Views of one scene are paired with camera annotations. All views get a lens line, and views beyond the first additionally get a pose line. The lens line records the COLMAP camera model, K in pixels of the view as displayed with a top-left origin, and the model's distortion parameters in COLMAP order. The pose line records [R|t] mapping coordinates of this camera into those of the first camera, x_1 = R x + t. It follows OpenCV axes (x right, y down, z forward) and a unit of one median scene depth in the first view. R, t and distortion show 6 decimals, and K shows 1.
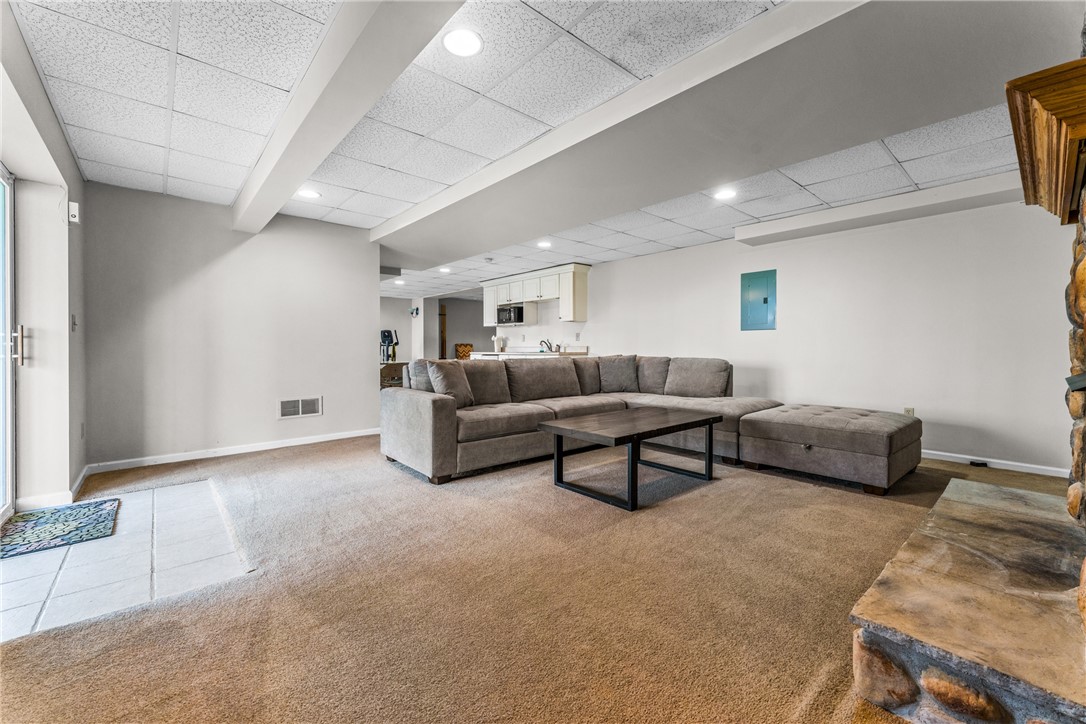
lens RADIAL K [[438.8, 0, 549.7], [0, 438.8, 351.6], [0, 0, 1]] dist [-0.002907, -0.000472]
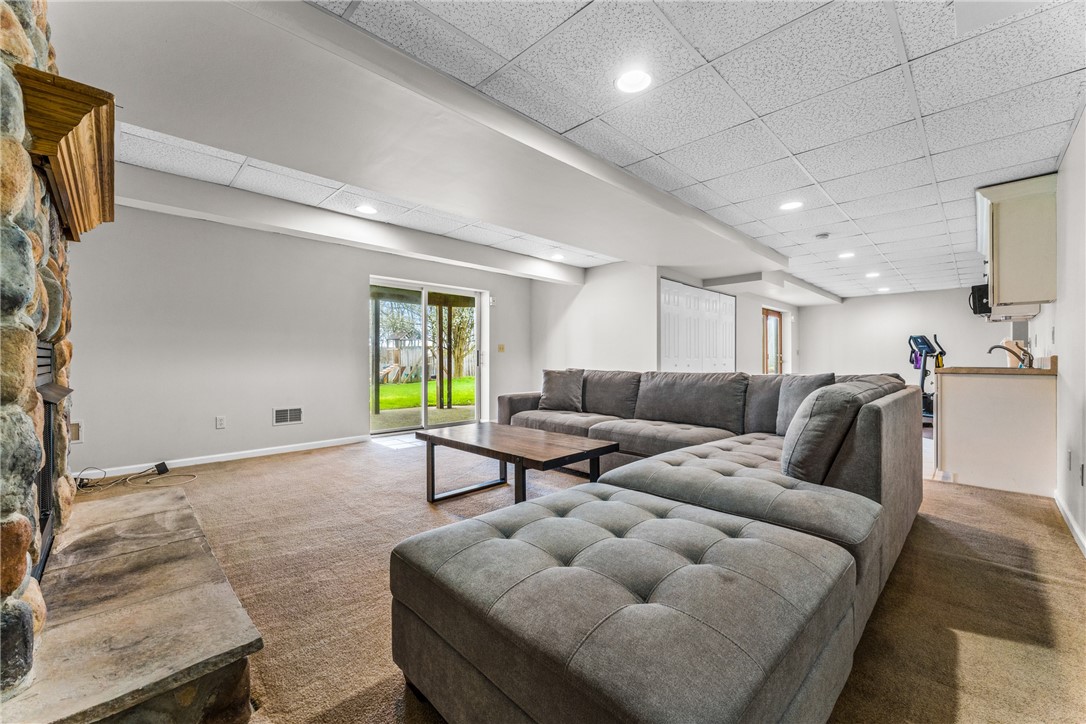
lens RADIAL K [[438.8, 0, 540.4], [0, 438.8, 360.7], [0, 0, 1]] dist [-0.002907, -0.000472]
pose [[0.055226, 0.000306, -0.998474, 2.020826], [-0.005589, 0.999984, -0.000003, -0.014104], [0.998458, 0.005581, 0.055226, 1.826545]]
